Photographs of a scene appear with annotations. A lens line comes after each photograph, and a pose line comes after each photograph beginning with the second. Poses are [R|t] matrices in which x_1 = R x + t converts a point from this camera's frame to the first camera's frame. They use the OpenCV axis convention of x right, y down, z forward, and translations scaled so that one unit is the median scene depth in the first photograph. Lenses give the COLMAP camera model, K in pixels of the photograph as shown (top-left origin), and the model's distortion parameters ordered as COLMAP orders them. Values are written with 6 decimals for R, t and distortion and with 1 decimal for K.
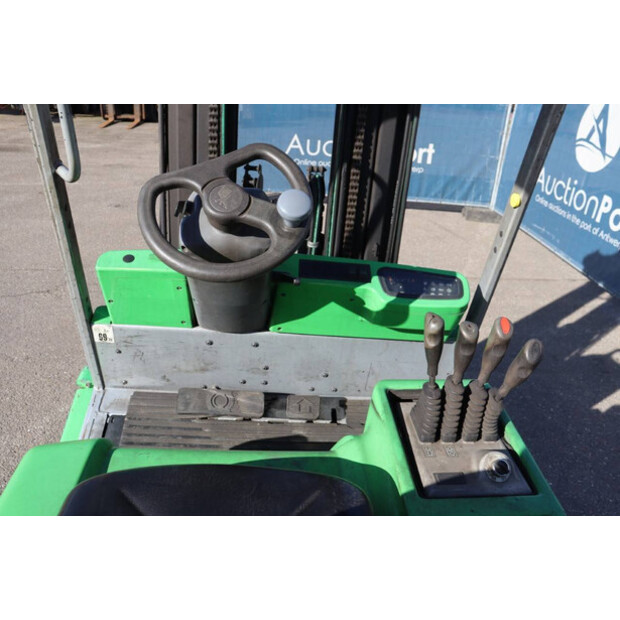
lens RADIAL K [[564.3, 0, 310.0], [0, 564.3, 310.0], [0, 0, 1]] dist [-0.181210, 0.220626]
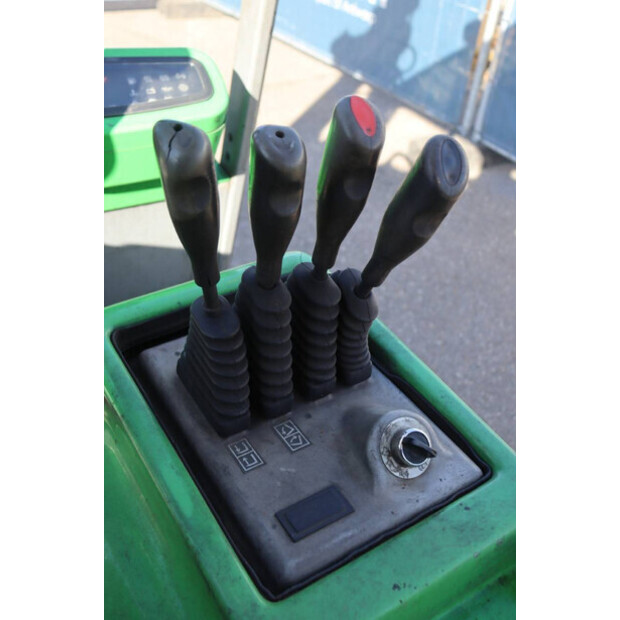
lens RADIAL K [[648.7, 0, 310.0], [0, 648.7, 310.0], [0, 0, 1]] dist [0.012905, 0.031749]
pose [[0.881251, -0.293244, 0.370682, 0.068950], [0.199916, 0.941916, 0.269867, 0.014950], [-0.428288, -0.163715, 0.888688, 0.364455]]
